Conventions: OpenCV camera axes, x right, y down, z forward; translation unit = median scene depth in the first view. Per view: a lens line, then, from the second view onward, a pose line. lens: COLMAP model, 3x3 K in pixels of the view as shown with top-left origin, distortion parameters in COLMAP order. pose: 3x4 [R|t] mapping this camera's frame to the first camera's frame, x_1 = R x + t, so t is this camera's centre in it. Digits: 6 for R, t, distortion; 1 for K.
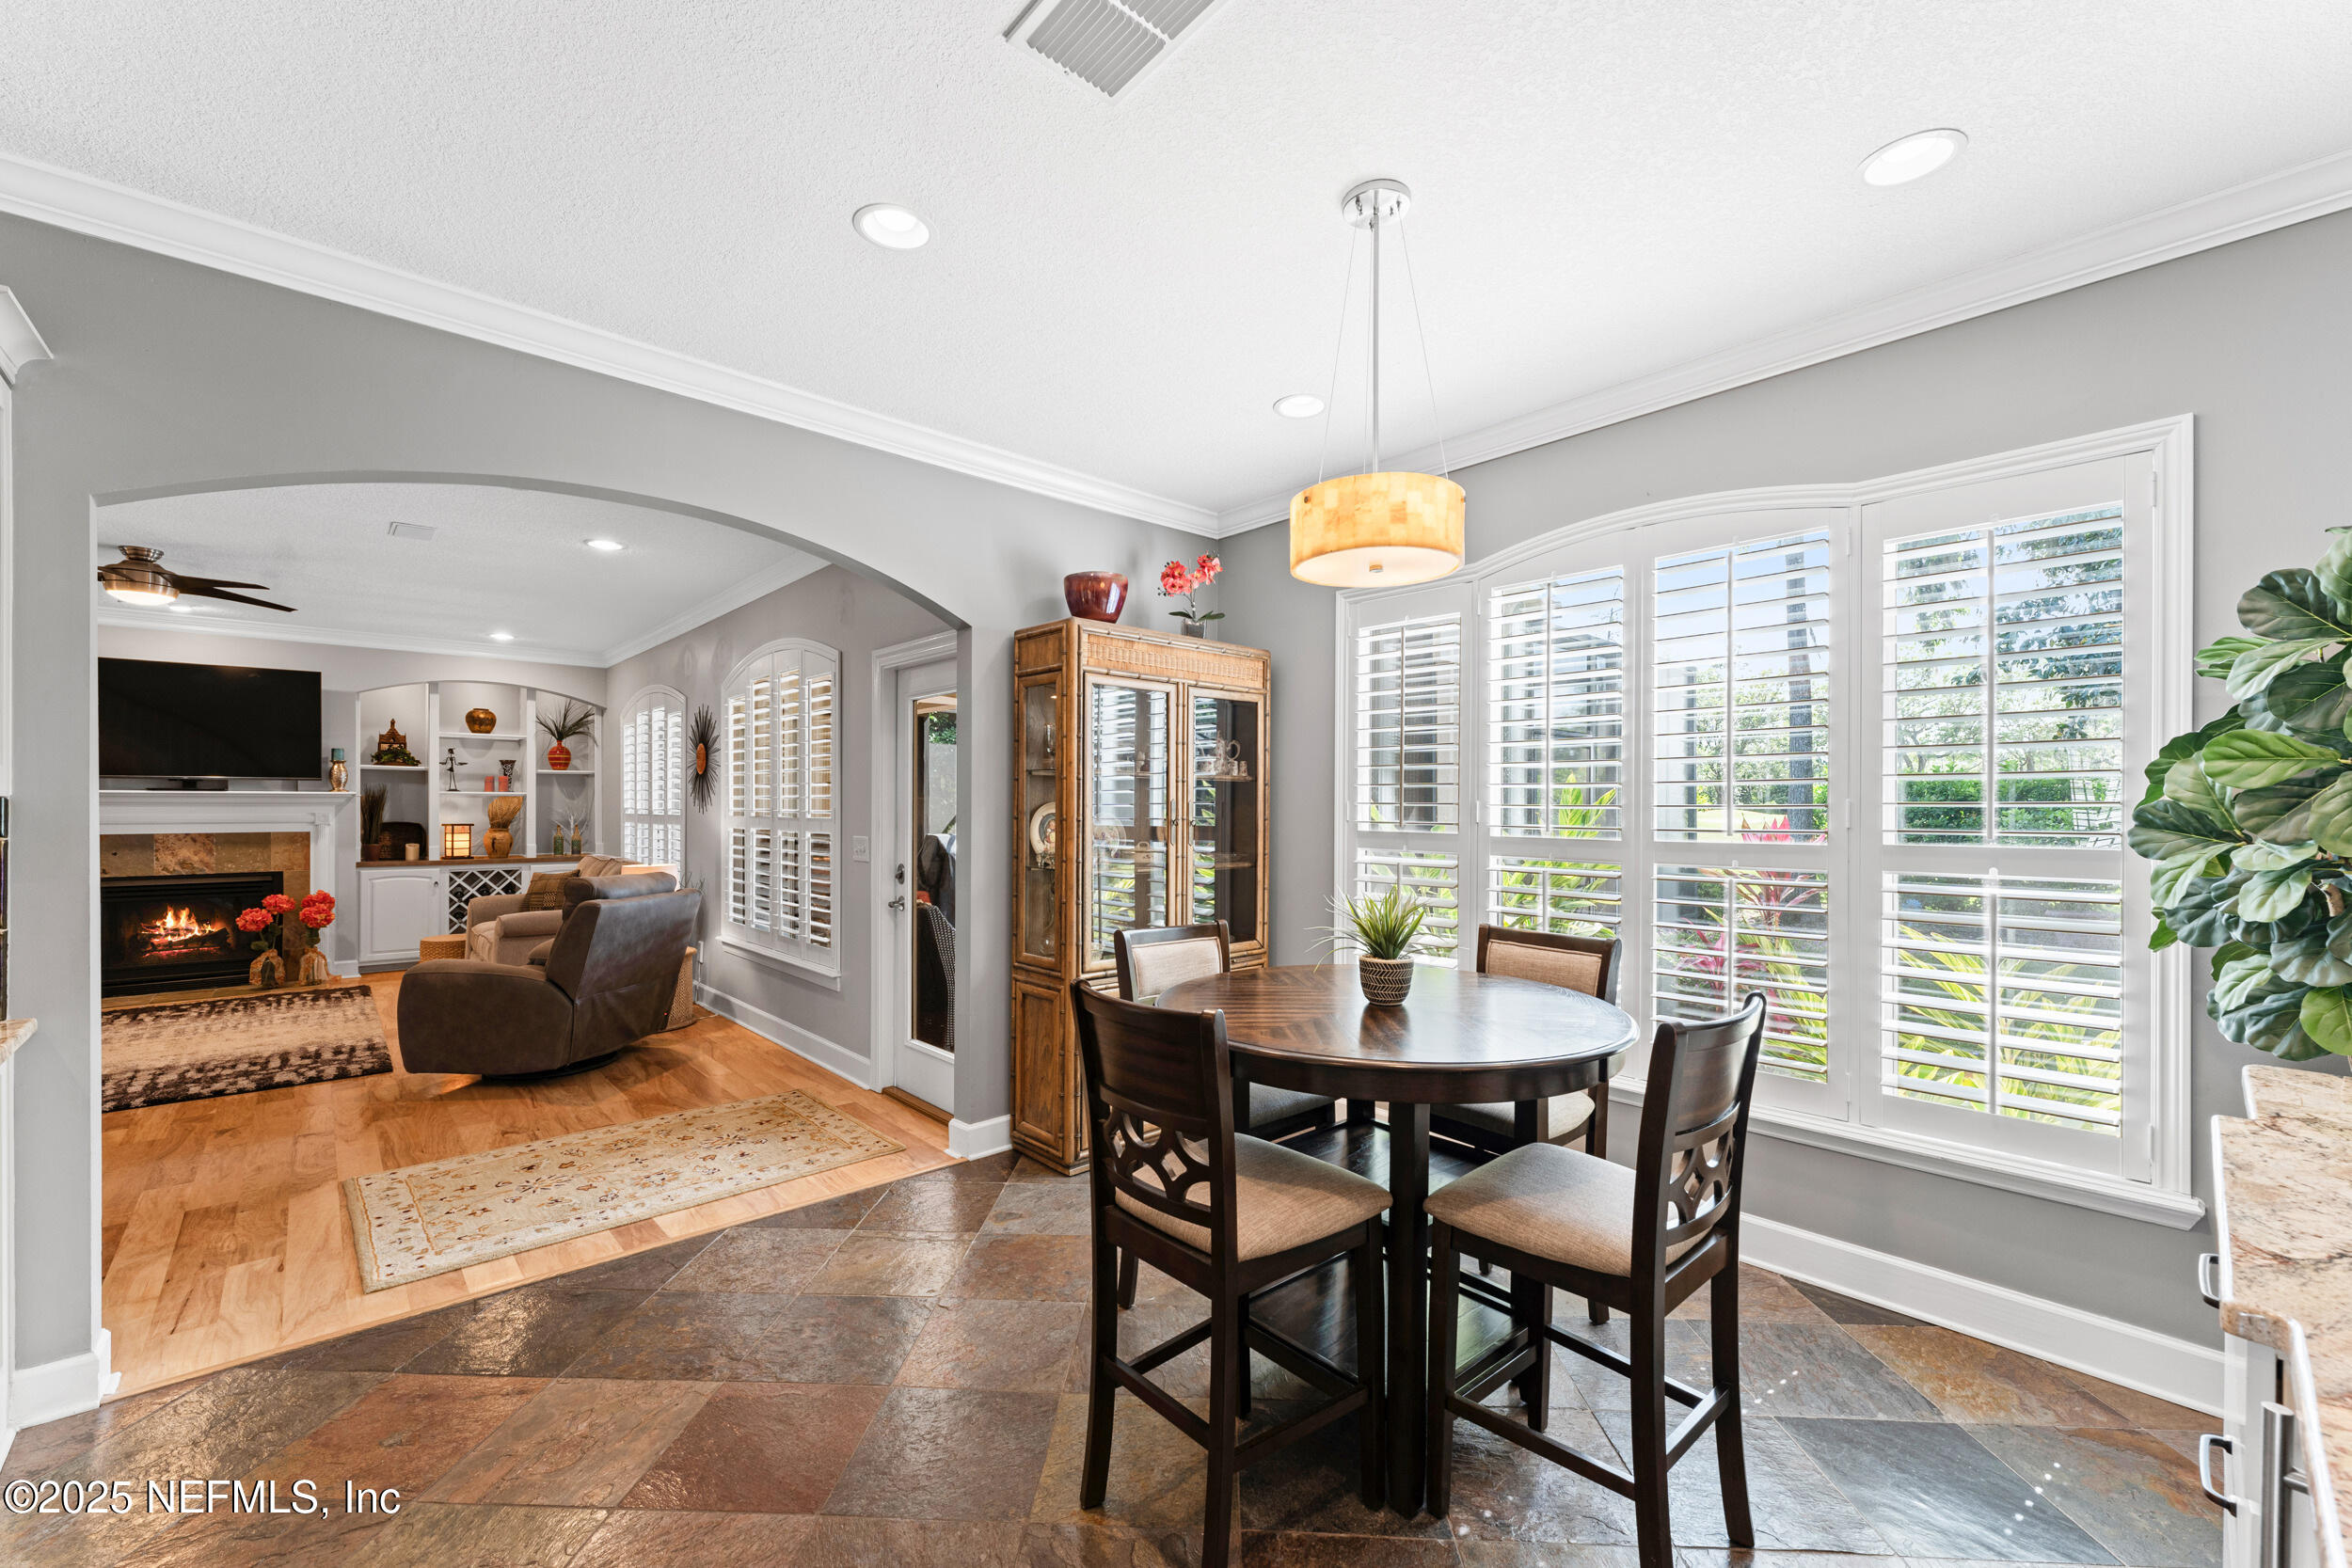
lens RADIAL K [[947.7, 0, 1176.0], [0, 947.7, 807.3], [0, 0, 1]] dist [0.001803, 0.000261]
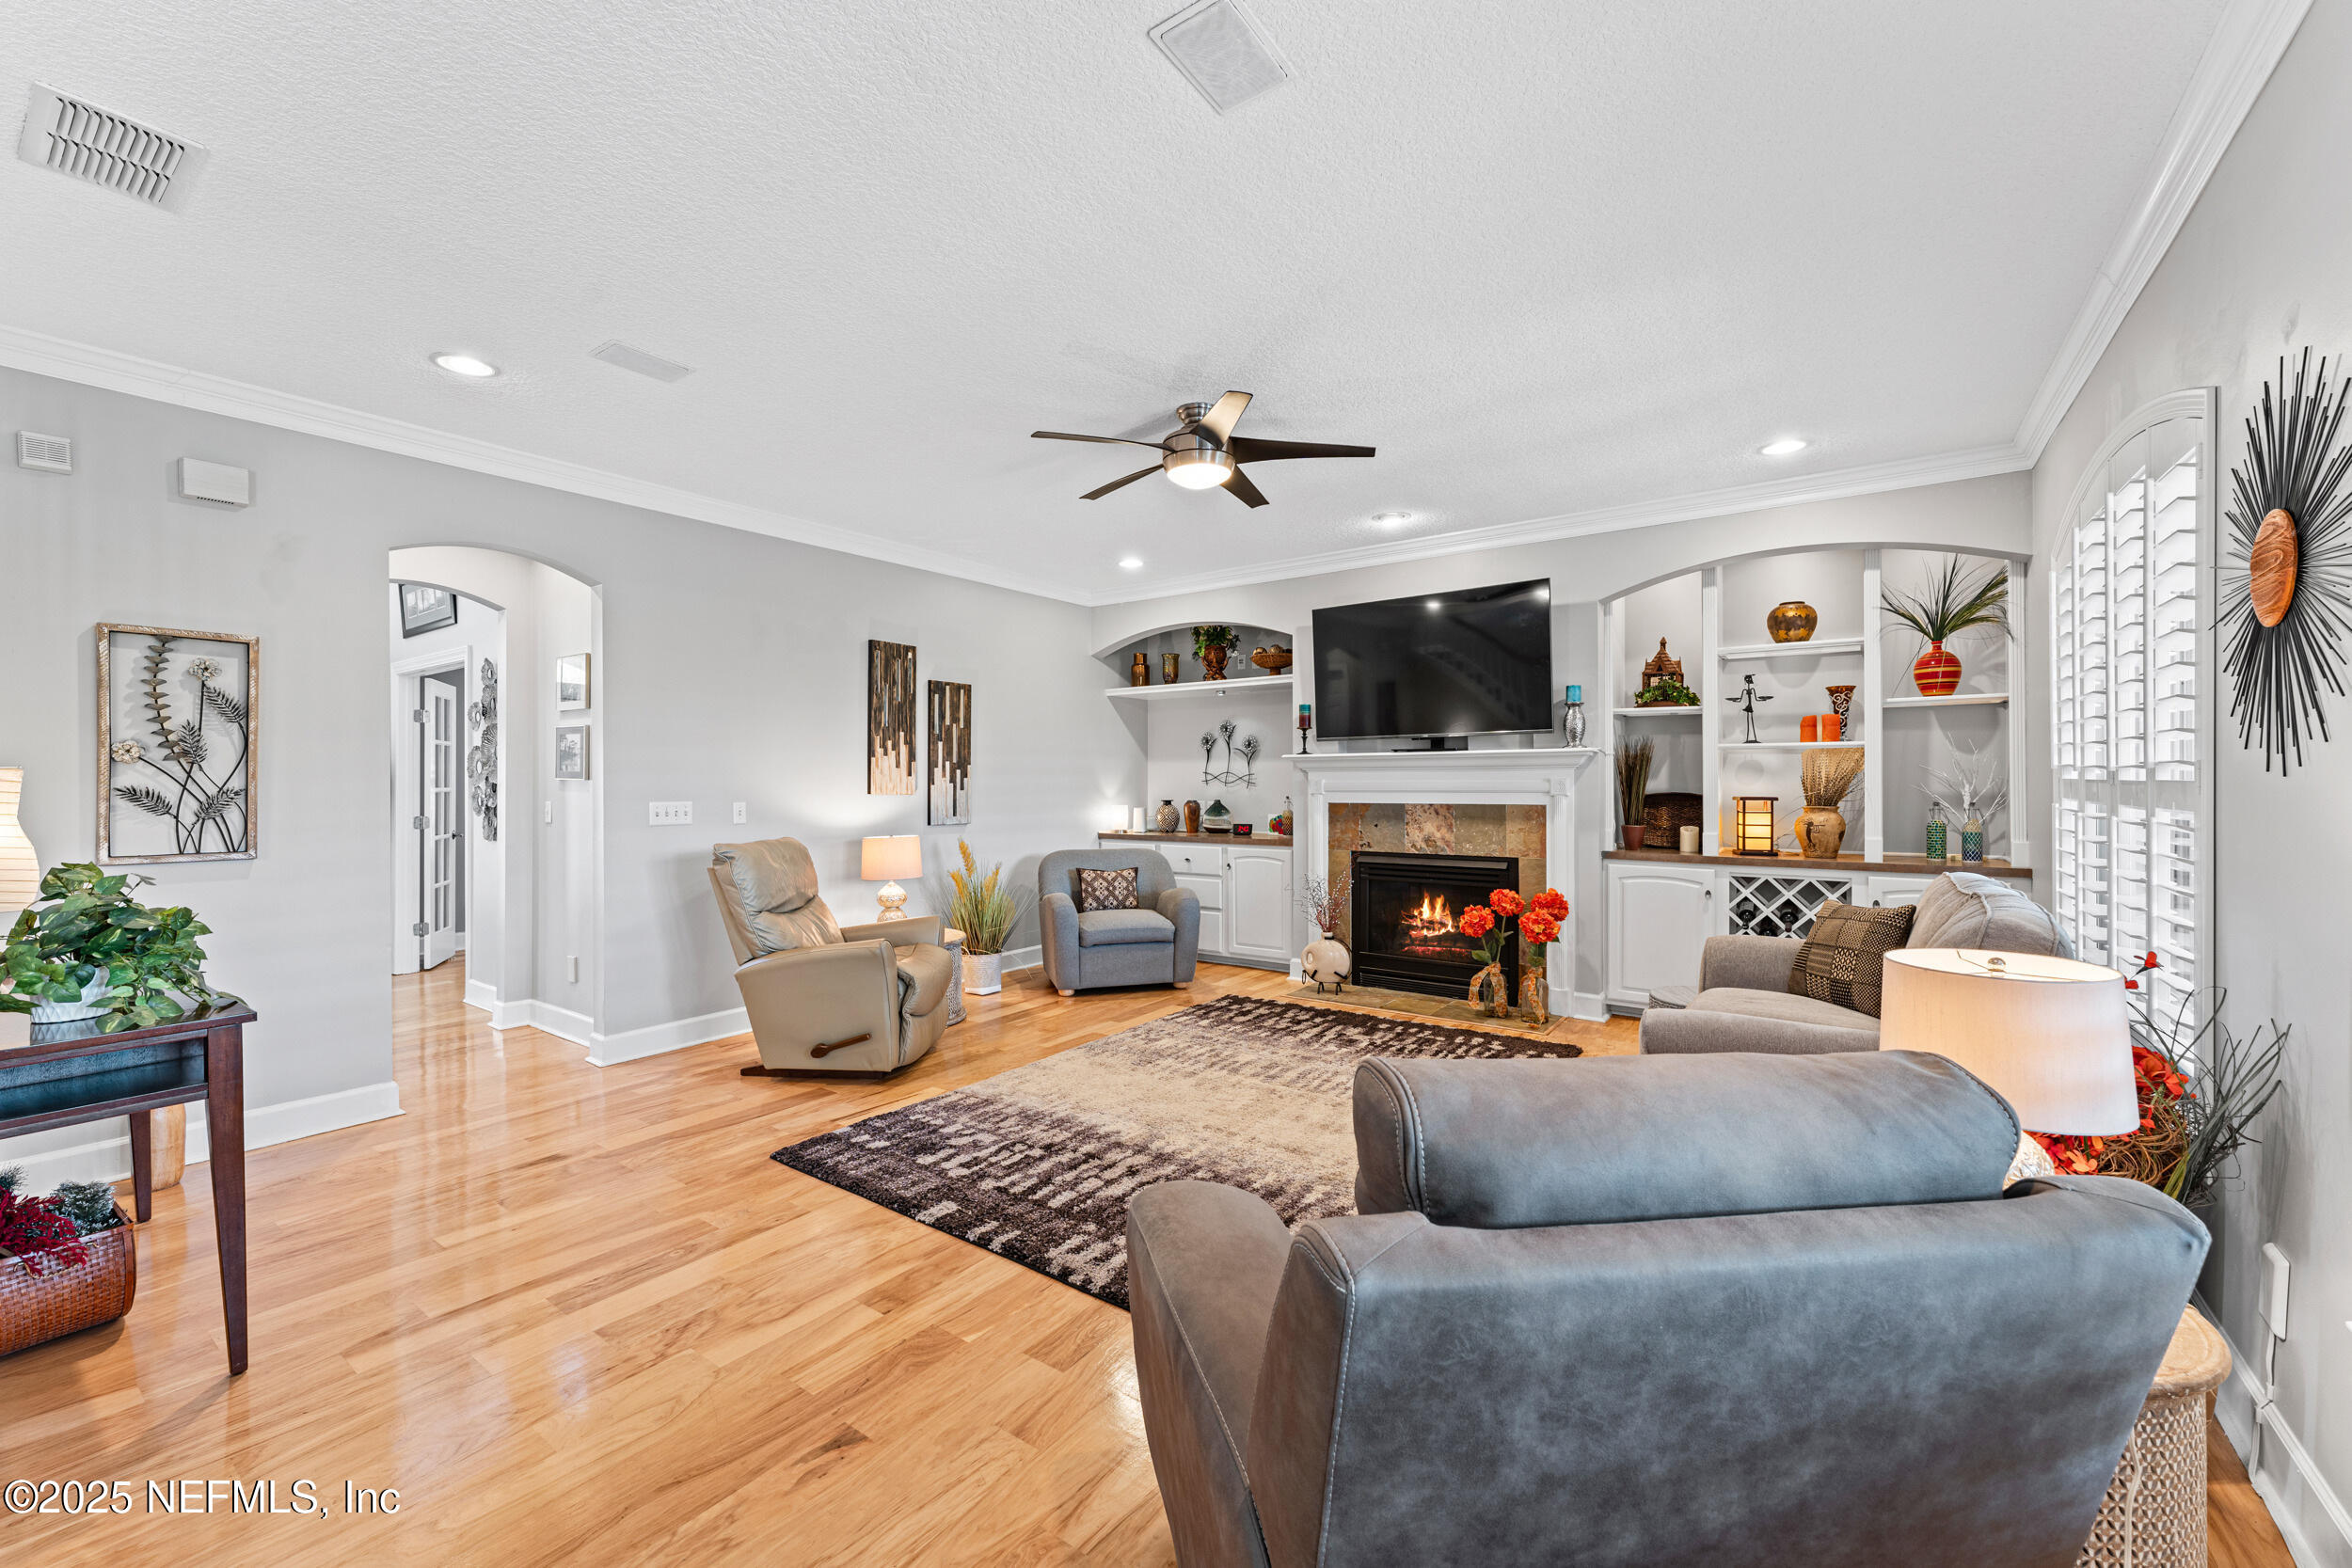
lens RADIAL K [[941.0, 0, 1171.8], [0, 941.0, 779.6], [0, 0, 1]] dist [0.000526, 0.000205]
pose [[0.204456, -0.002339, -0.978873, -0.255181], [0.004421, 0.999989, -0.001466, 0.005879], [0.978866, -0.004027, 0.204464, 0.537264]]
